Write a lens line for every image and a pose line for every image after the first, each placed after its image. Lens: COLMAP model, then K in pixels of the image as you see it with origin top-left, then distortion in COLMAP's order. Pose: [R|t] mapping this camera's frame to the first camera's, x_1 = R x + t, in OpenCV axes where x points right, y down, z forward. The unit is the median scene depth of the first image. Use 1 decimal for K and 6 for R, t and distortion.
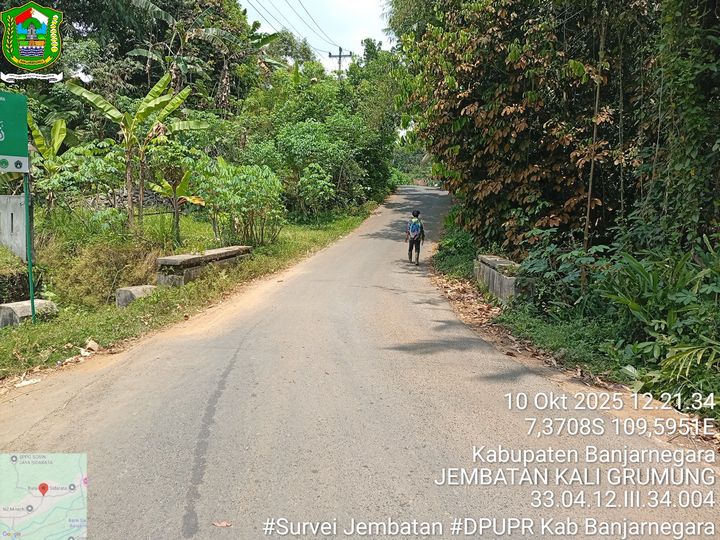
lens RADIAL K [[556.7, 0, 360.6], [0, 556.7, 284.8], [0, 0, 1]] dist [0.003672, -0.081737]
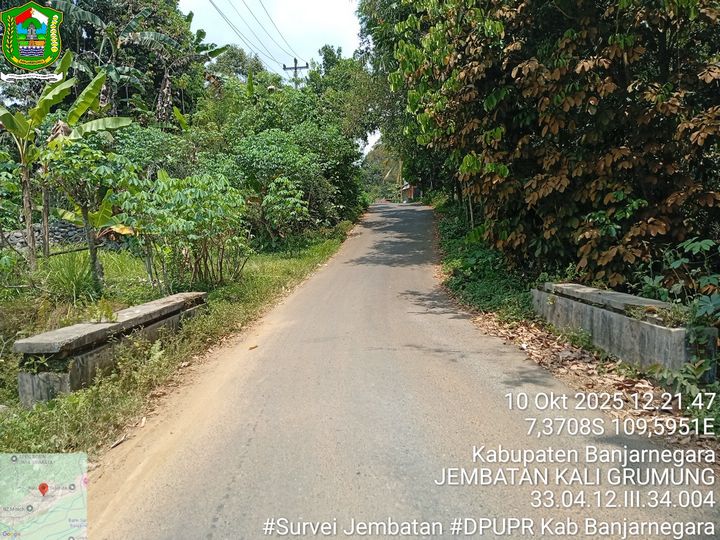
lens RADIAL K [[544.7, 0, 359.0], [0, 544.7, 278.2], [0, 0, 1]] dist [0.068092, -0.164438]
pose [[0.995520, -0.064915, 0.068745, -0.035850], [0.068239, 0.996554, -0.047157, -0.026512], [-0.065447, 0.051637, 0.996519, 0.209441]]
